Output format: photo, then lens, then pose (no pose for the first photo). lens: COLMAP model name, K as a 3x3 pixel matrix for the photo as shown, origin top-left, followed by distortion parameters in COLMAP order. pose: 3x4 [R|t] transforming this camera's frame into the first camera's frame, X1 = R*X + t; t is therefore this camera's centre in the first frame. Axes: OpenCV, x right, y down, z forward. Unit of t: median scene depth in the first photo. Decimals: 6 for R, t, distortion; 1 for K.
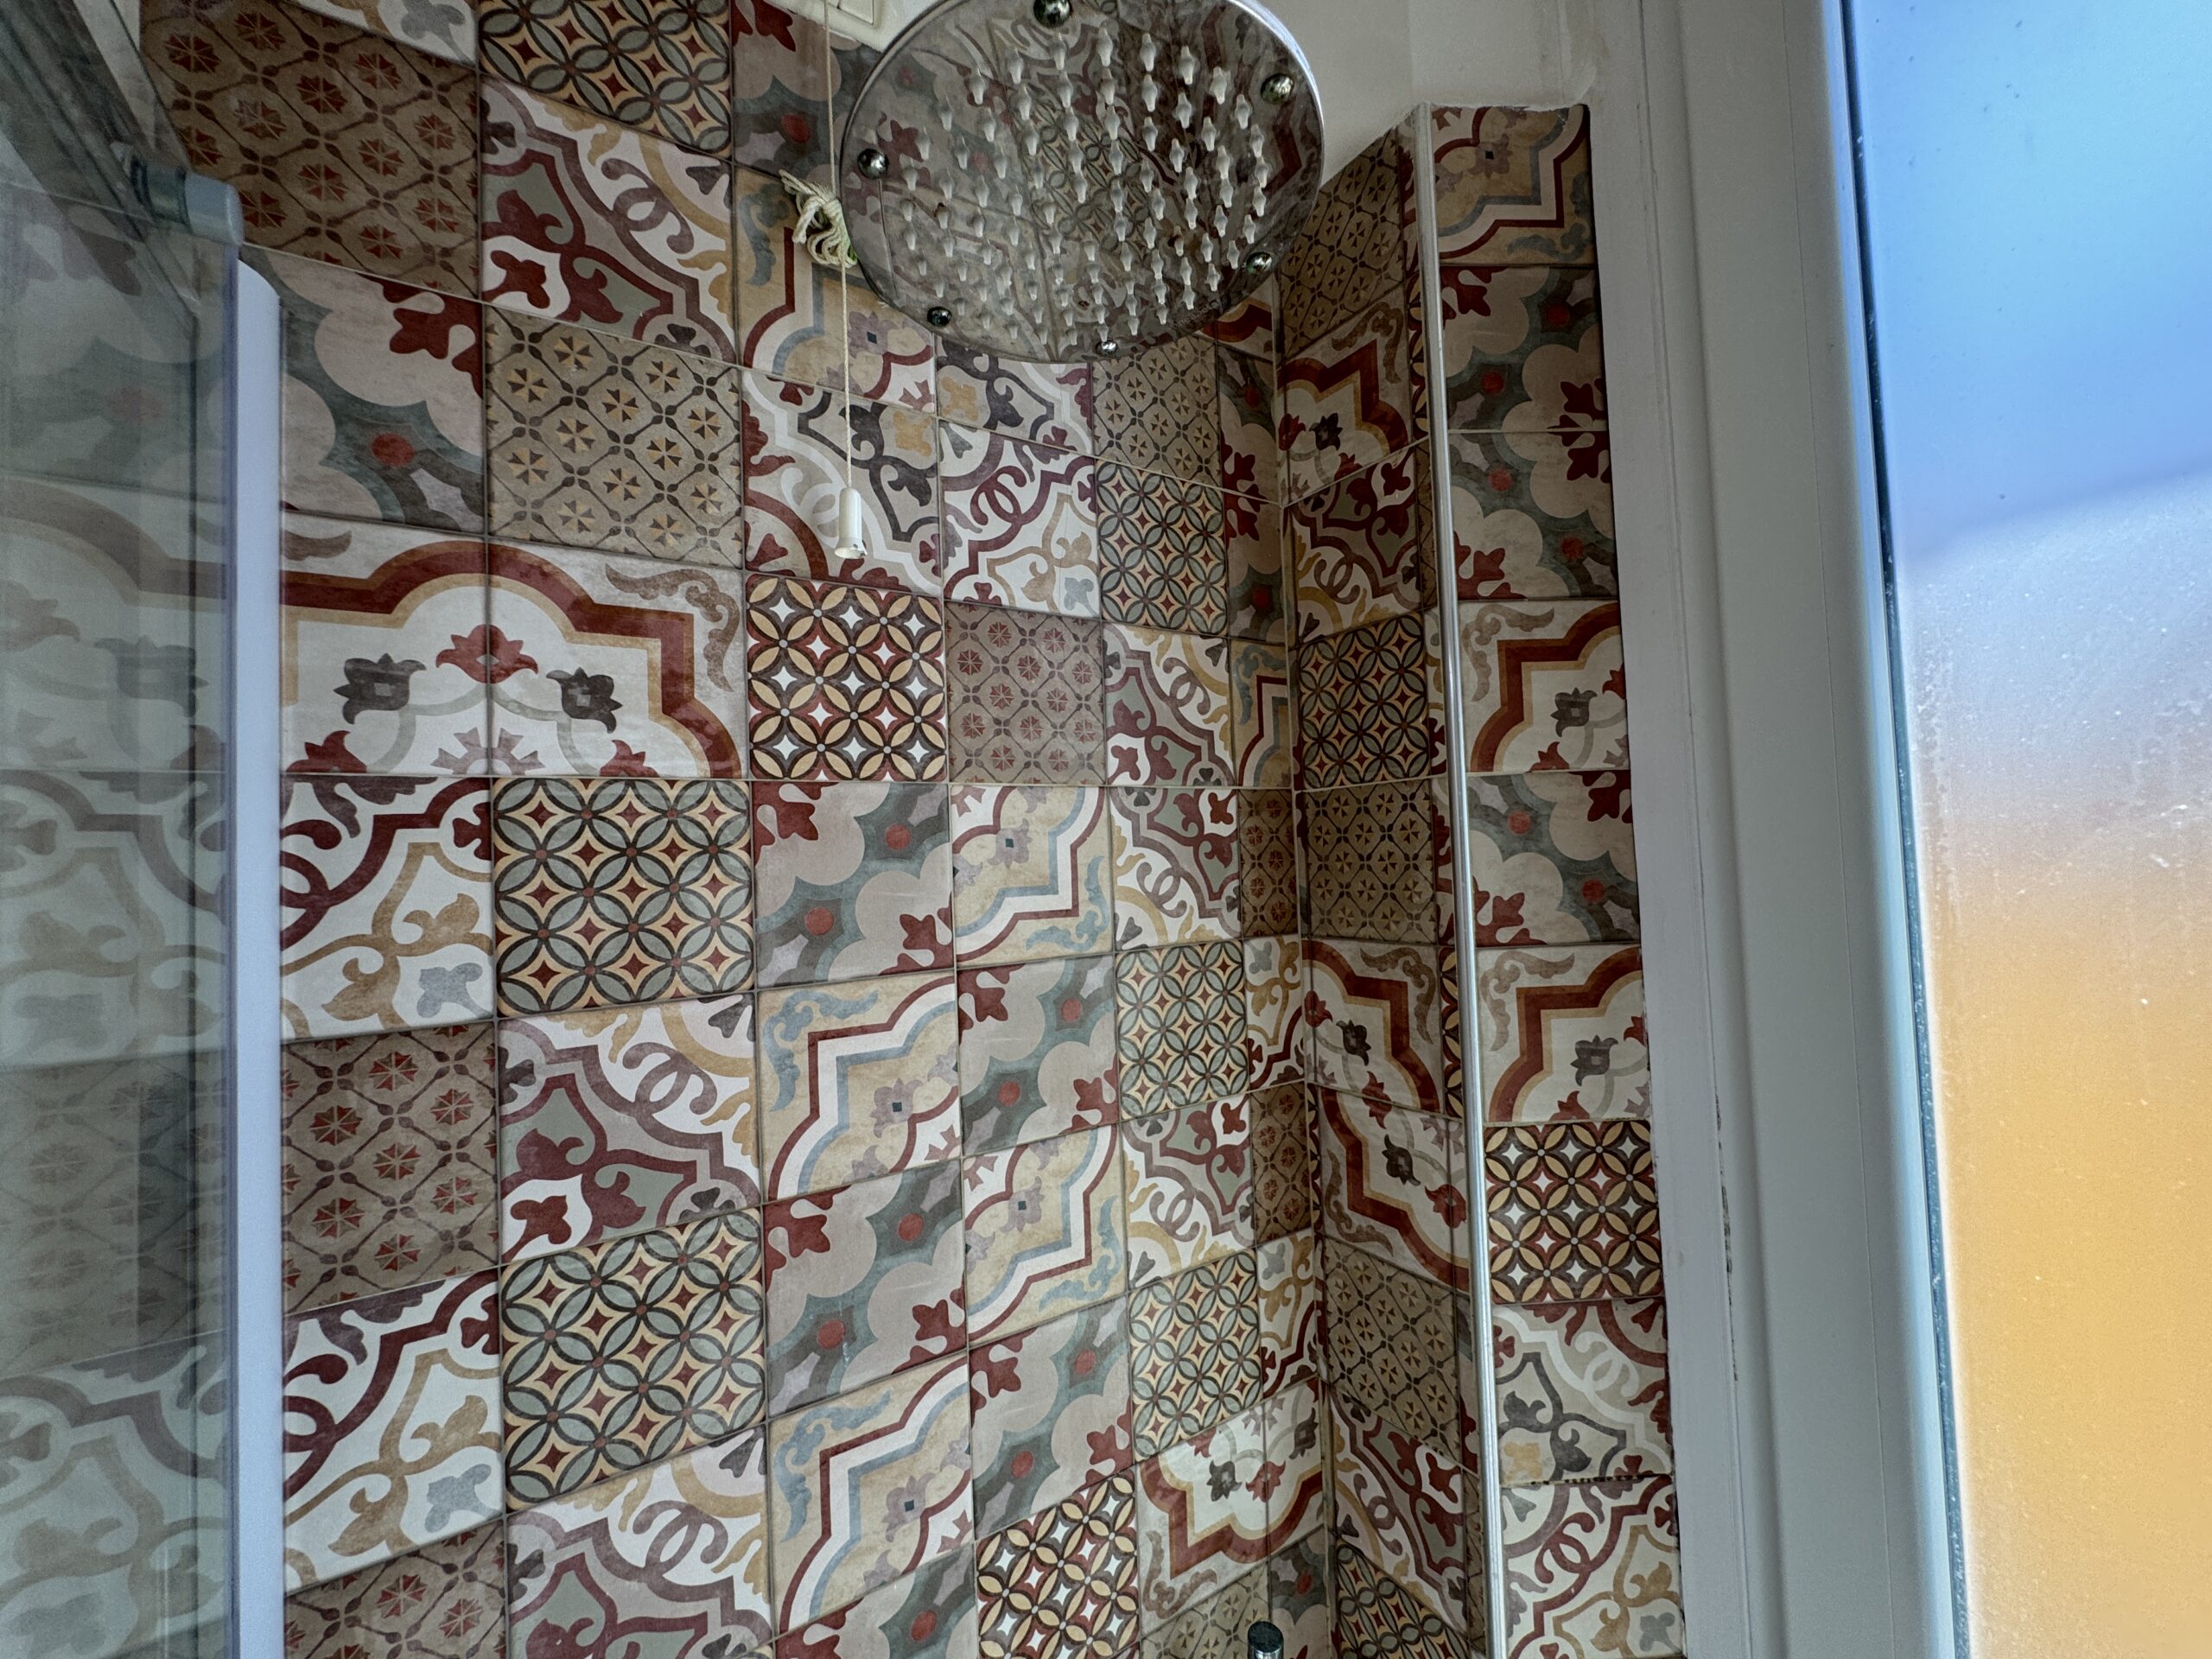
lens RADIAL K [[881.3, 0, 1107.3], [0, 881.3, 827.7], [0, 0, 1]] dist [-0.004734, 0.000837]
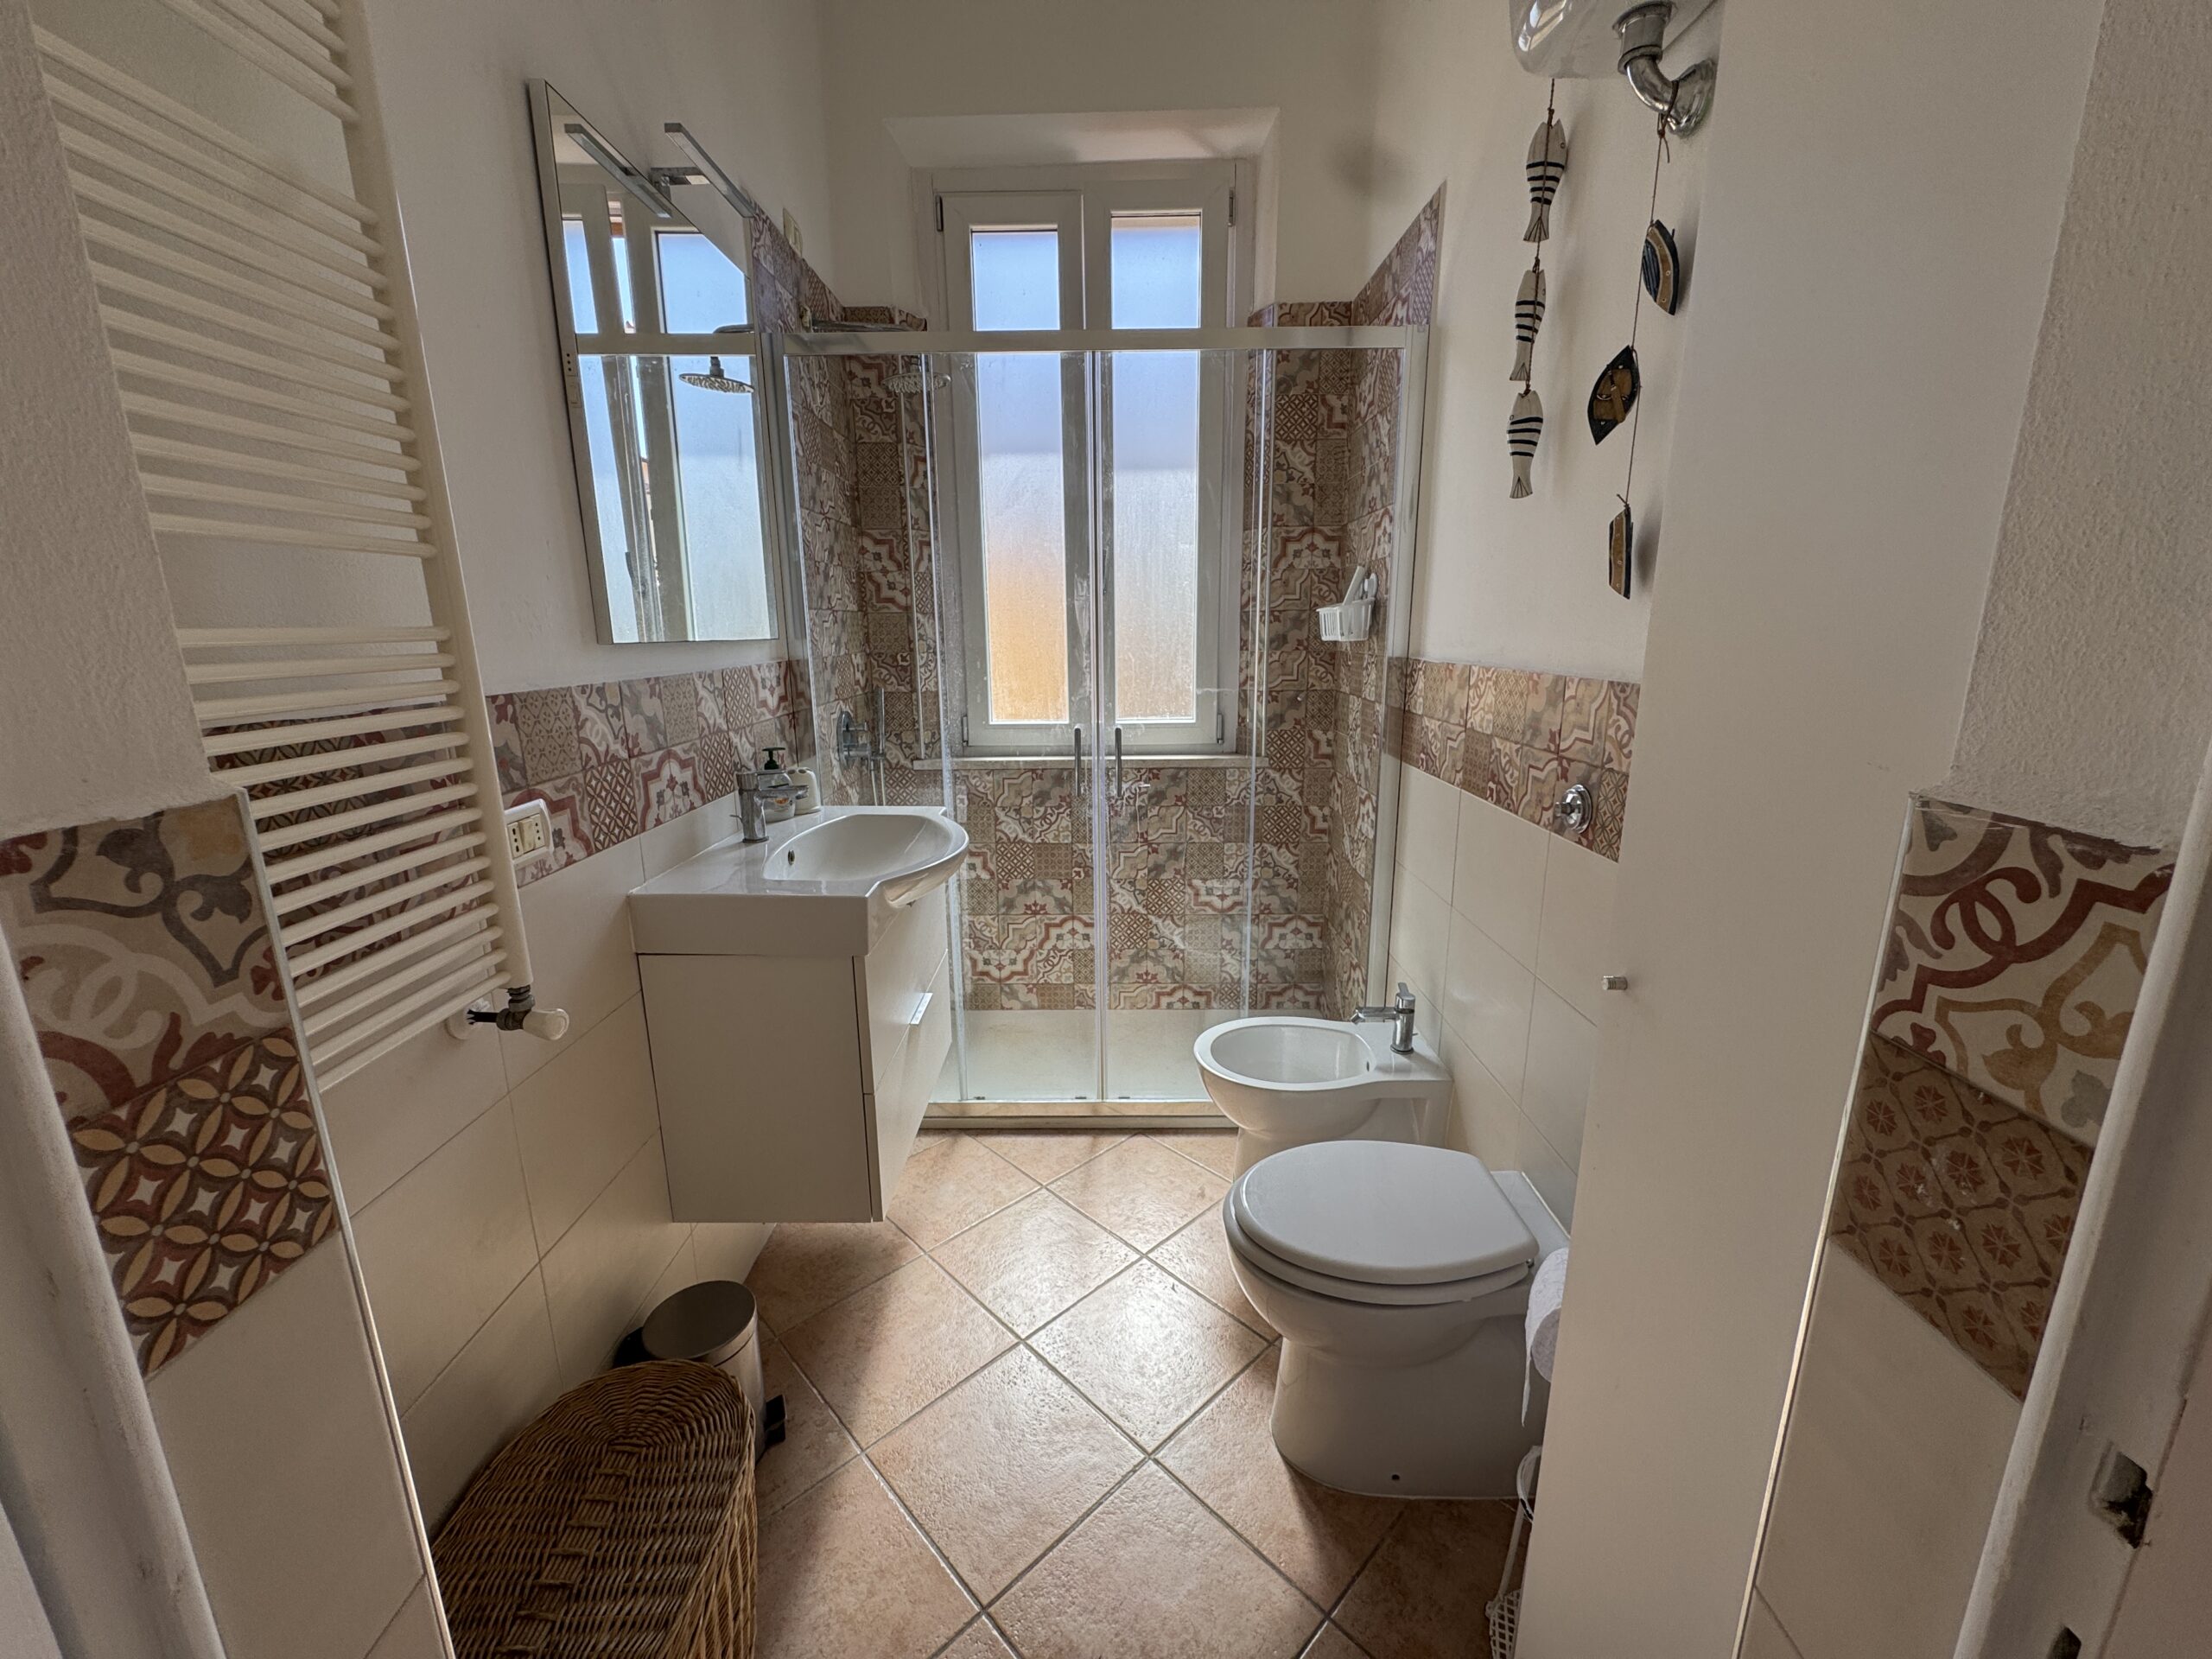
lens RADIAL K [[881.3, 0, 1107.3], [0, 881.3, 827.7], [0, 0, 1]] dist [-0.004734, 0.000837]
pose [[0.542727, -0.160076, 0.824514, -2.726336], [-0.038085, 0.975970, 0.214550, 0.573131], [-0.839045, -0.147843, 0.523589, -2.185062]]
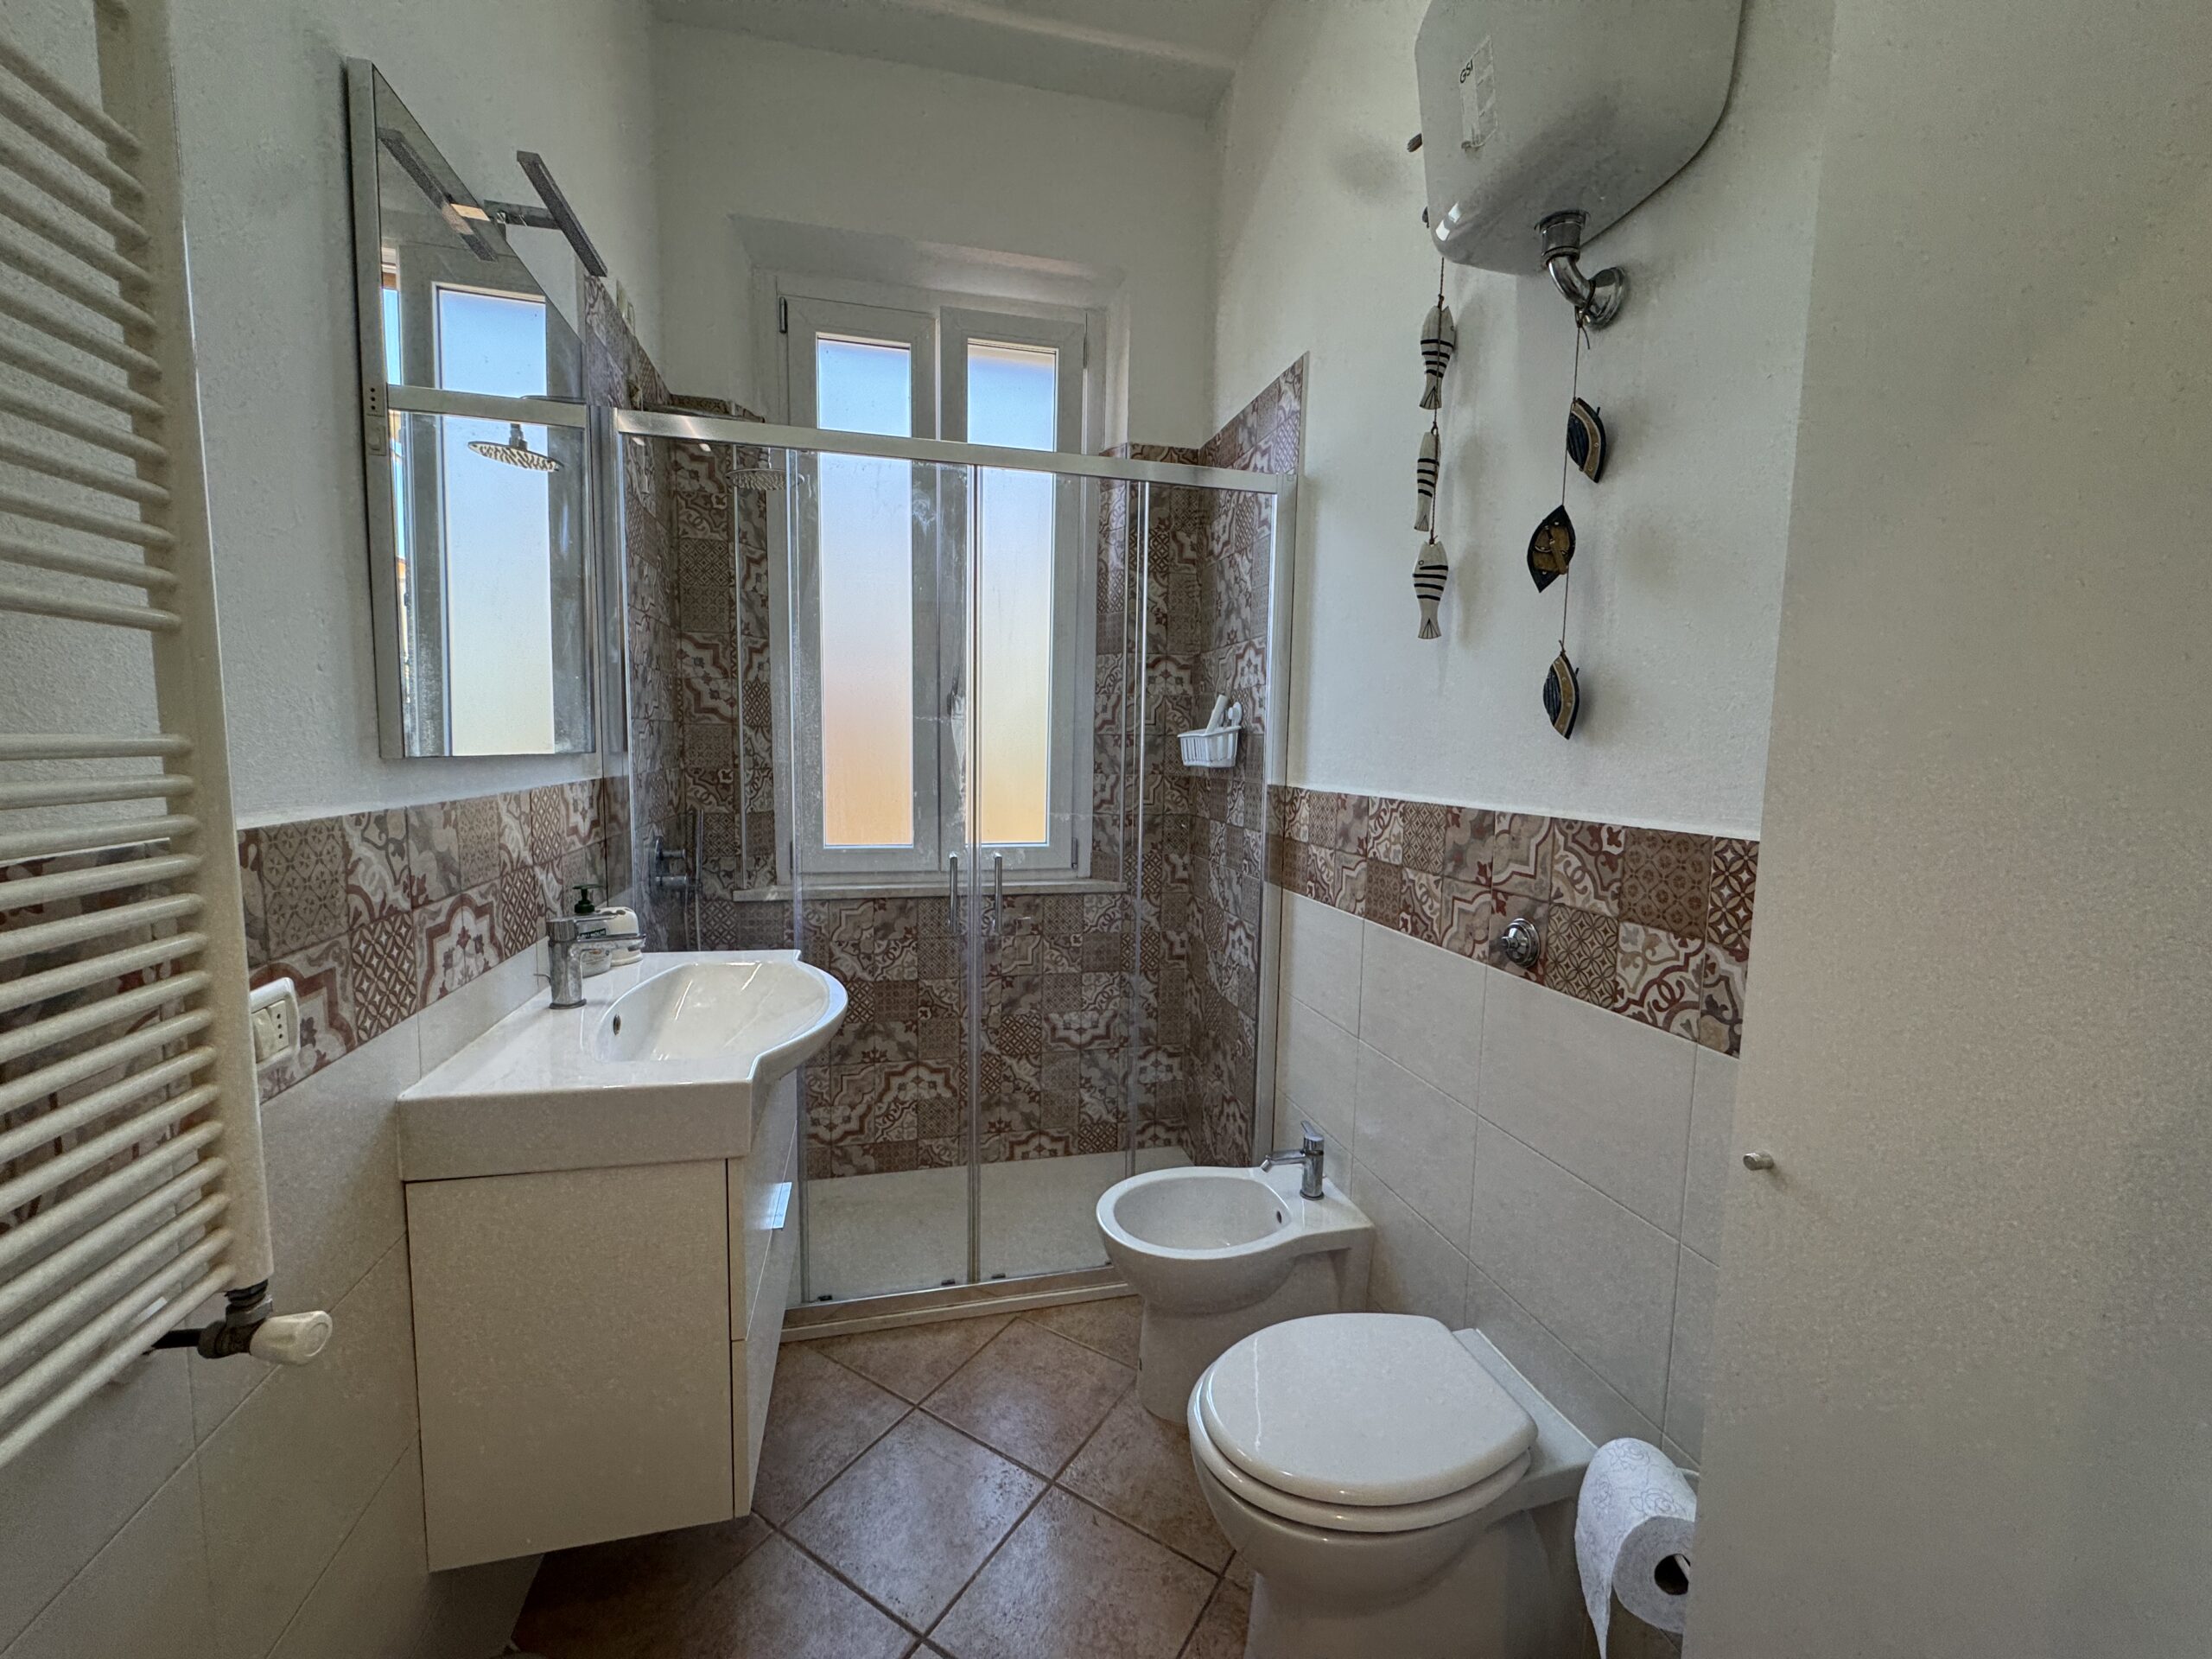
lens RADIAL K [[881.3, 0, 1107.3], [0, 881.3, 827.7], [0, 0, 1]] dist [-0.004734, 0.000837]
pose [[0.317874, -0.050696, 0.946777, -2.661052], [-0.061601, 0.995355, 0.073979, 0.570290], [-0.946130, -0.081839, 0.313275, -1.736783]]
